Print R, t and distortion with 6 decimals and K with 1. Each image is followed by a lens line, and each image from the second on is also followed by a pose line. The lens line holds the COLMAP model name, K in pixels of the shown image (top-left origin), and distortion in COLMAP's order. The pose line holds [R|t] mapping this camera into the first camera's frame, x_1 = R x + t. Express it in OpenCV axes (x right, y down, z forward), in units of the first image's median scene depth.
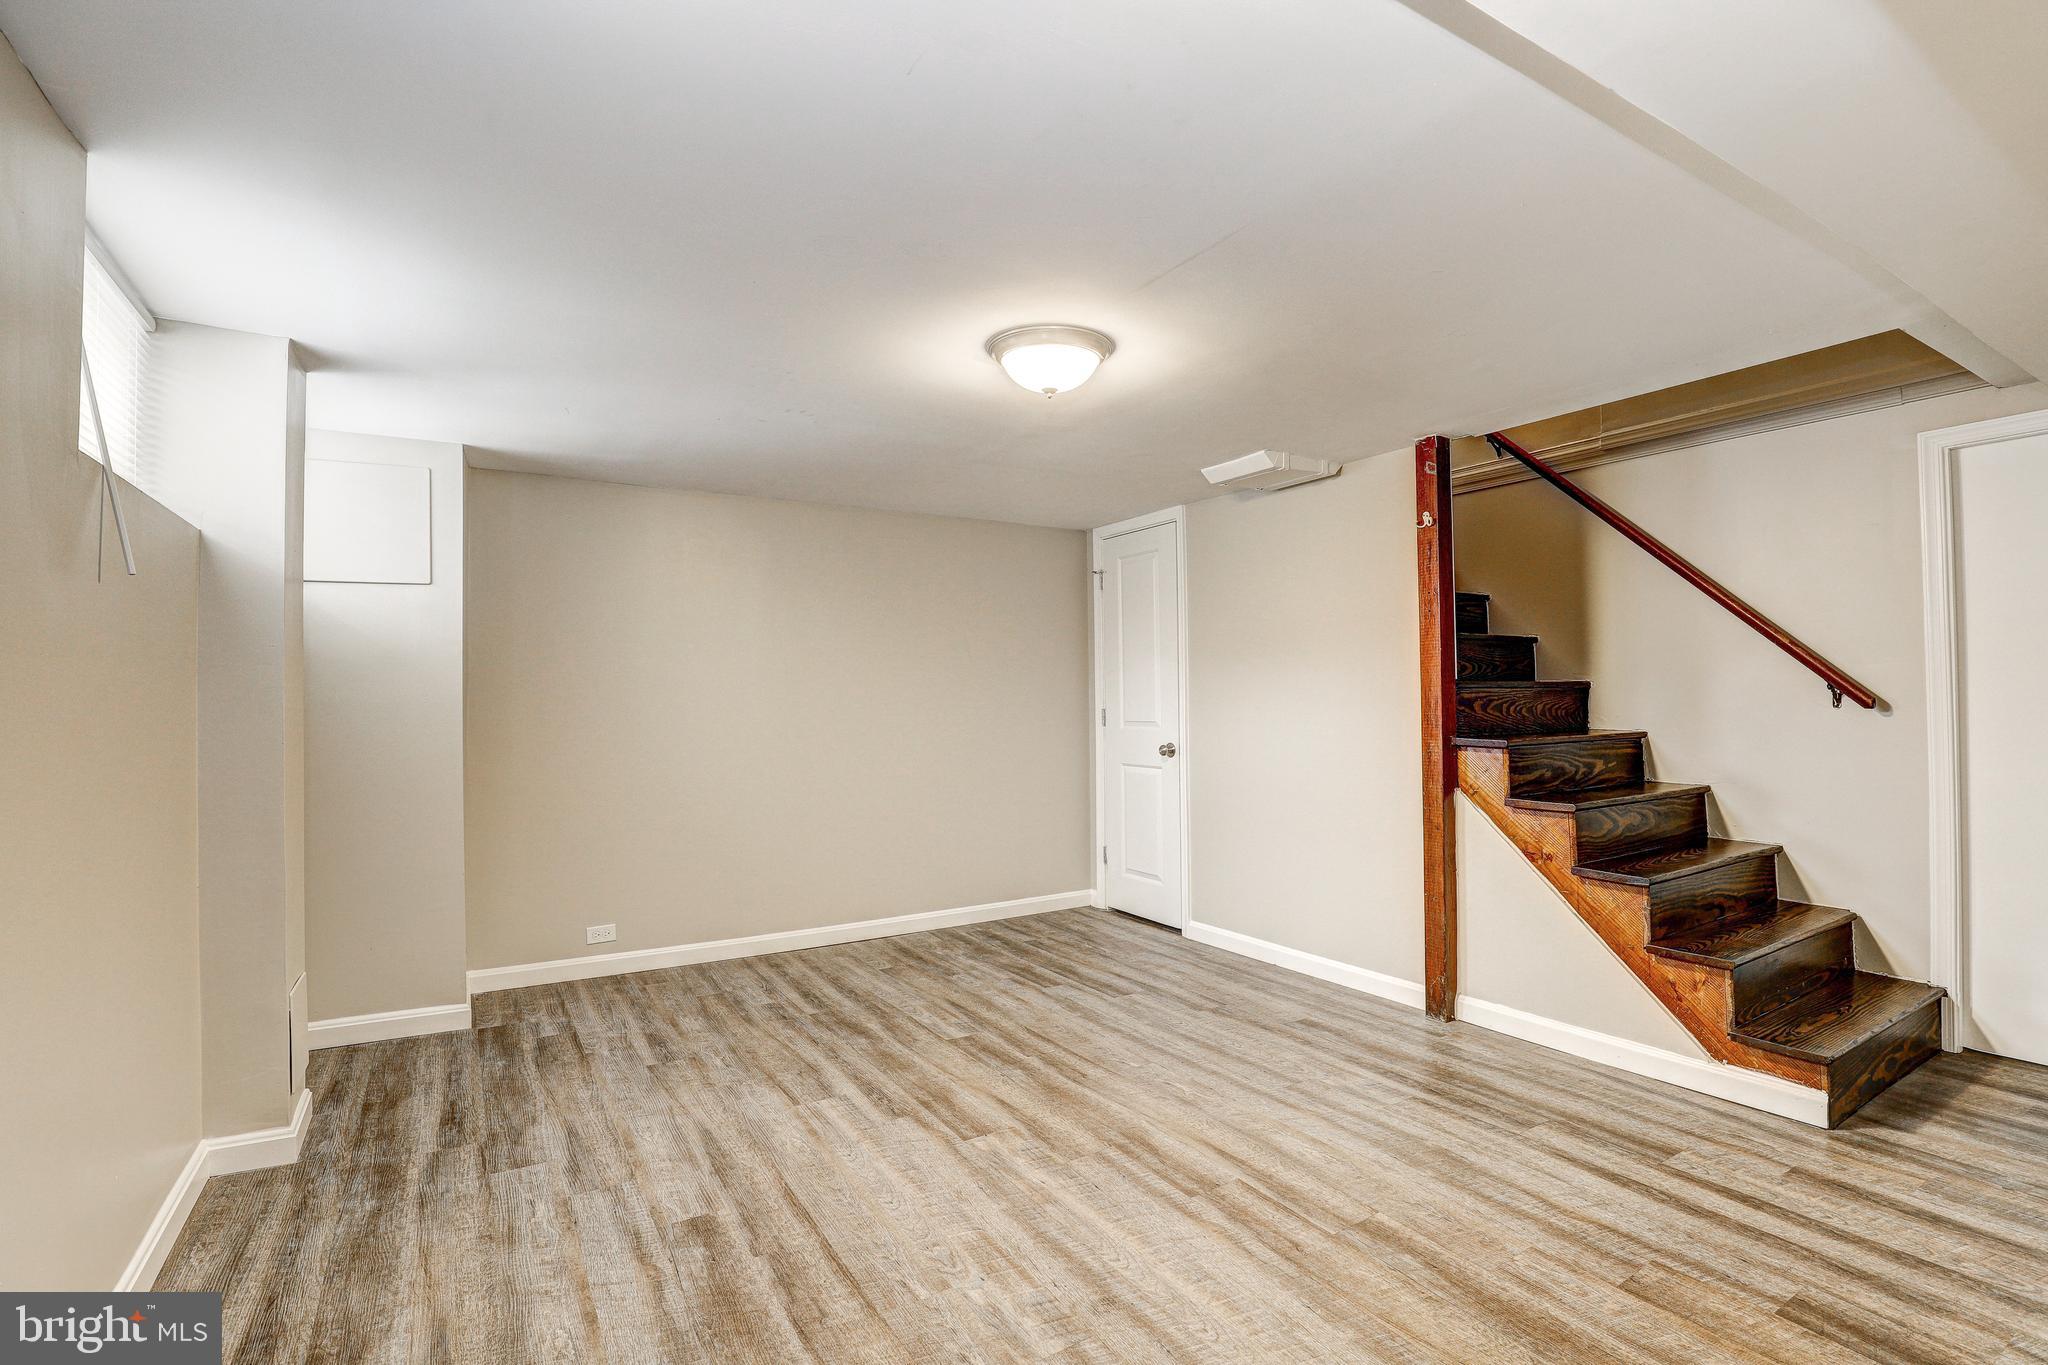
lens RADIAL K [[937.7, 0, 1031.0], [0, 937.7, 682.2], [0, 0, 1]] dist [-0.038812, 0.008814]
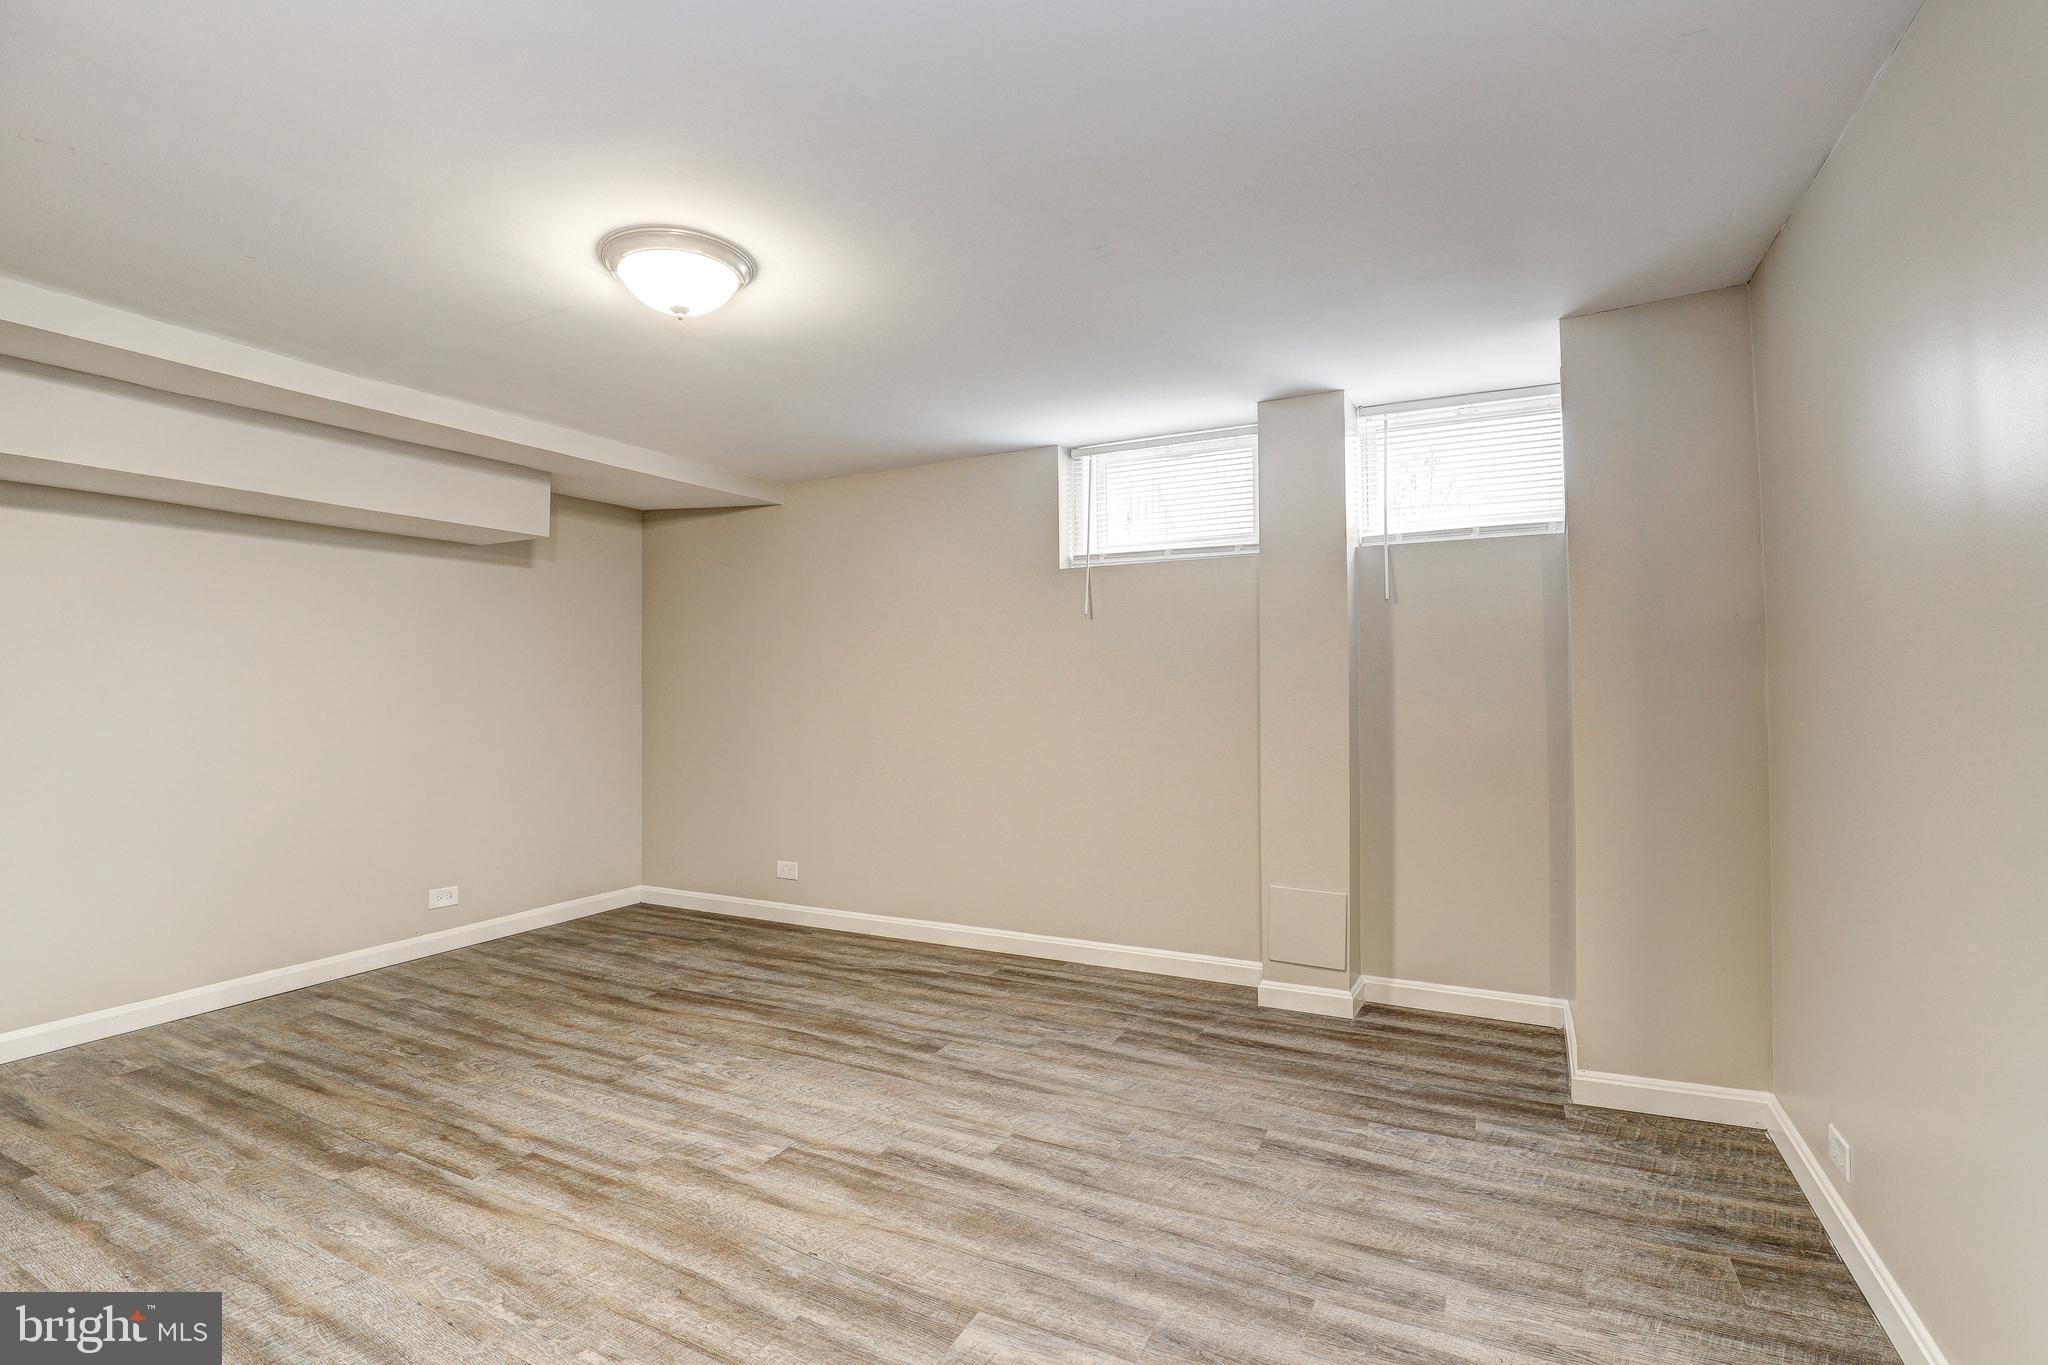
lens RADIAL K [[937.7, 0, 1031.0], [0, 937.7, 682.2], [0, 0, 1]] dist [-0.038812, 0.008814]
pose [[-0.855425, 0.014999, -0.517710, 0.162506], [0.026304, 0.999549, -0.014504, 0.041027], [0.517259, -0.026025, -0.855433, 1.614521]]
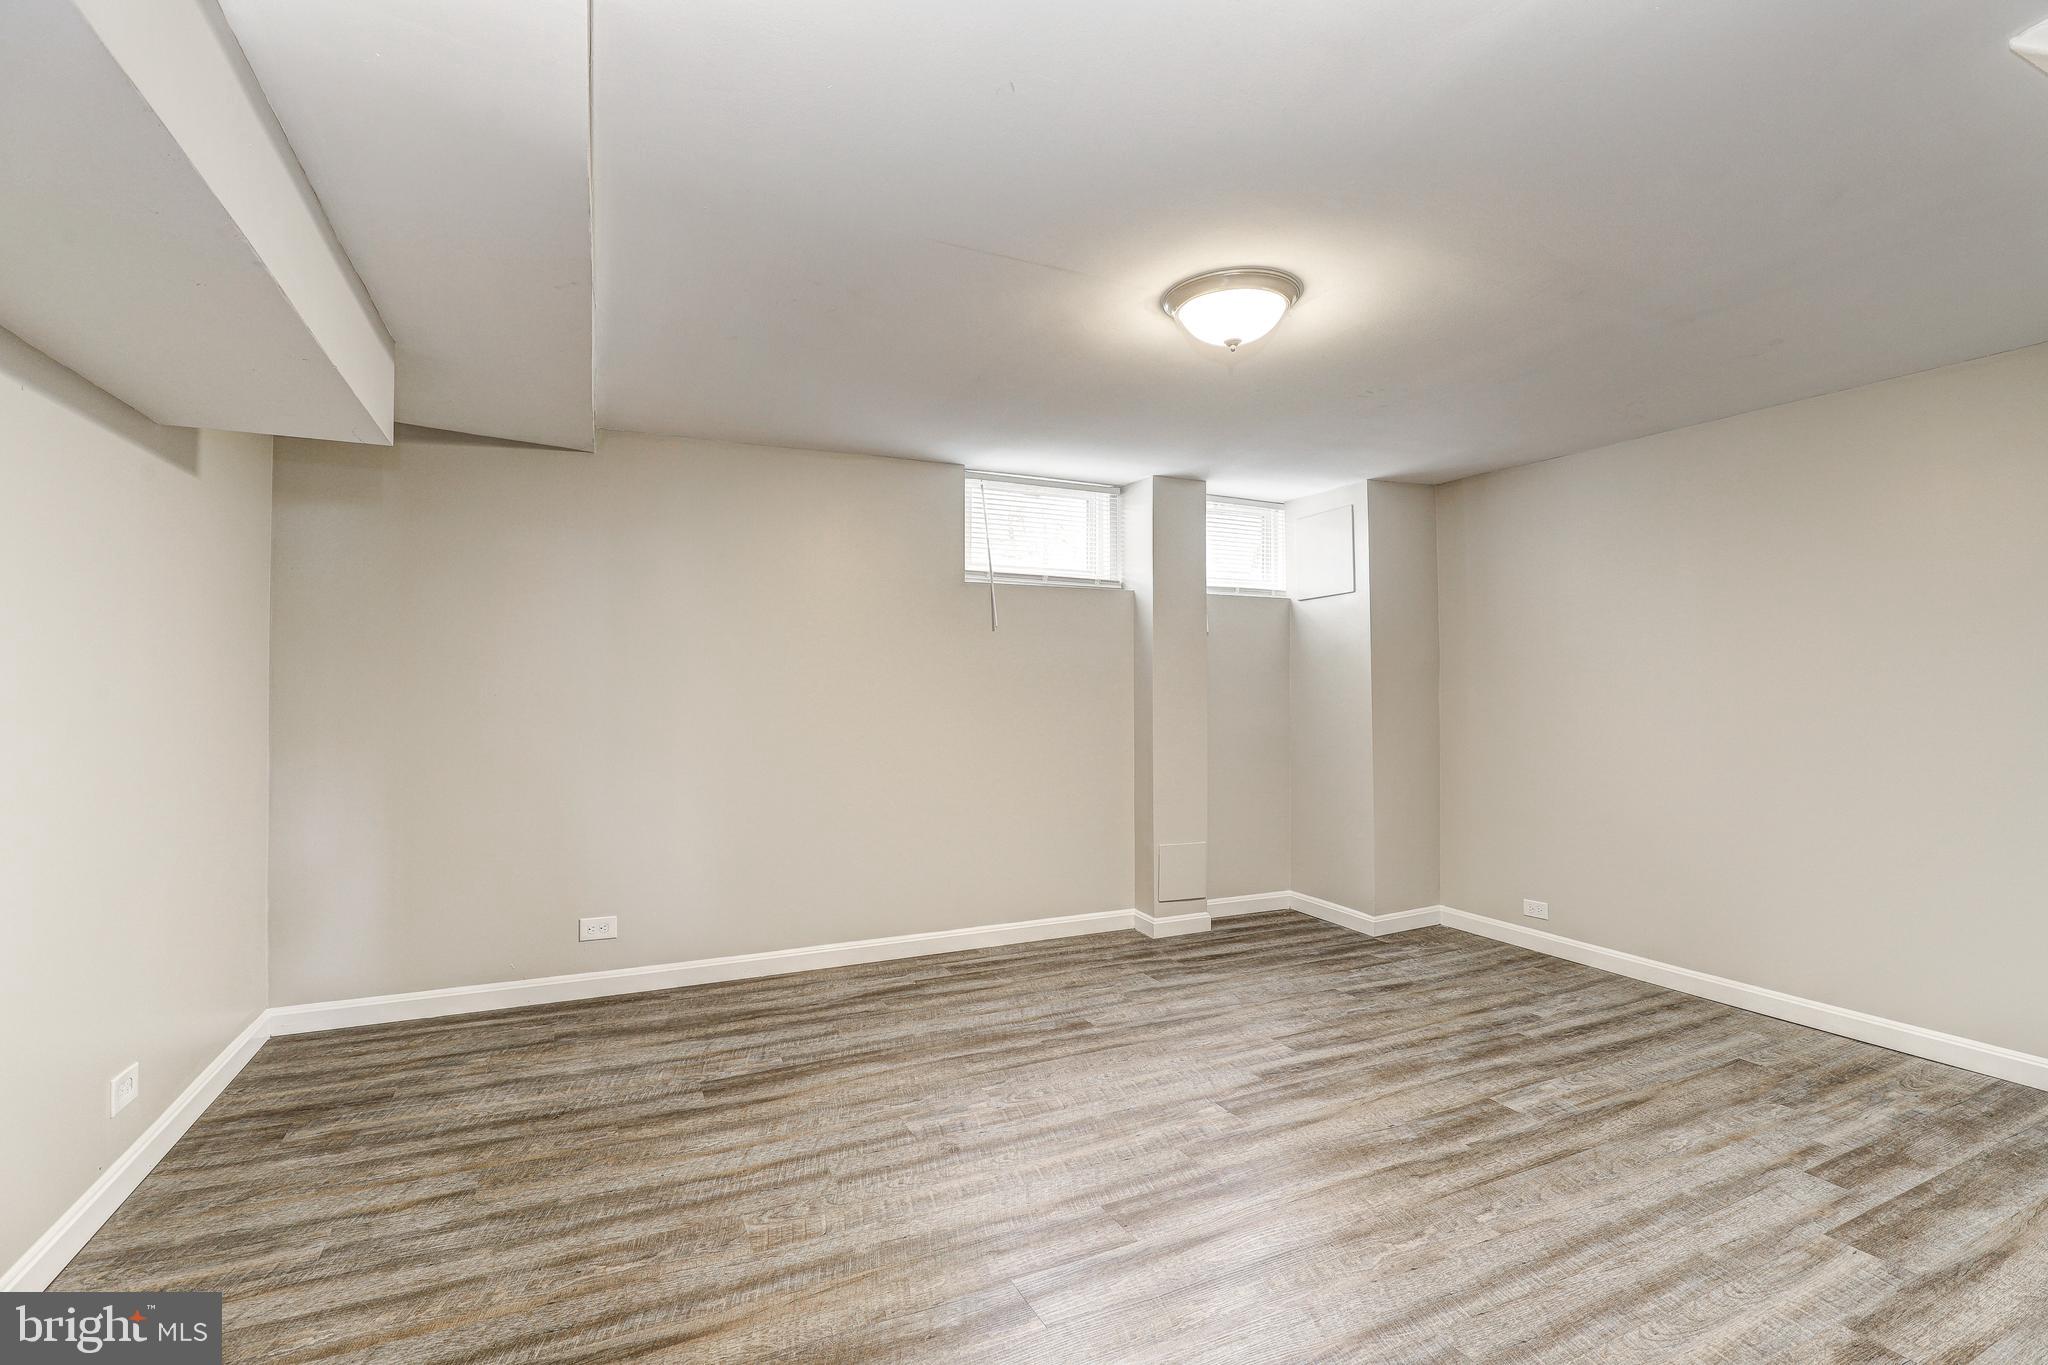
lens RADIAL K [[937.7, 0, 1031.0], [0, 937.7, 682.2], [0, 0, 1]] dist [-0.038812, 0.008814]
pose [[-0.107116, 0.002396, -0.994244, 0.821816], [0.019398, 0.999812, 0.000320, 0.015999], [0.994057, -0.019252, -0.107143, 0.766385]]
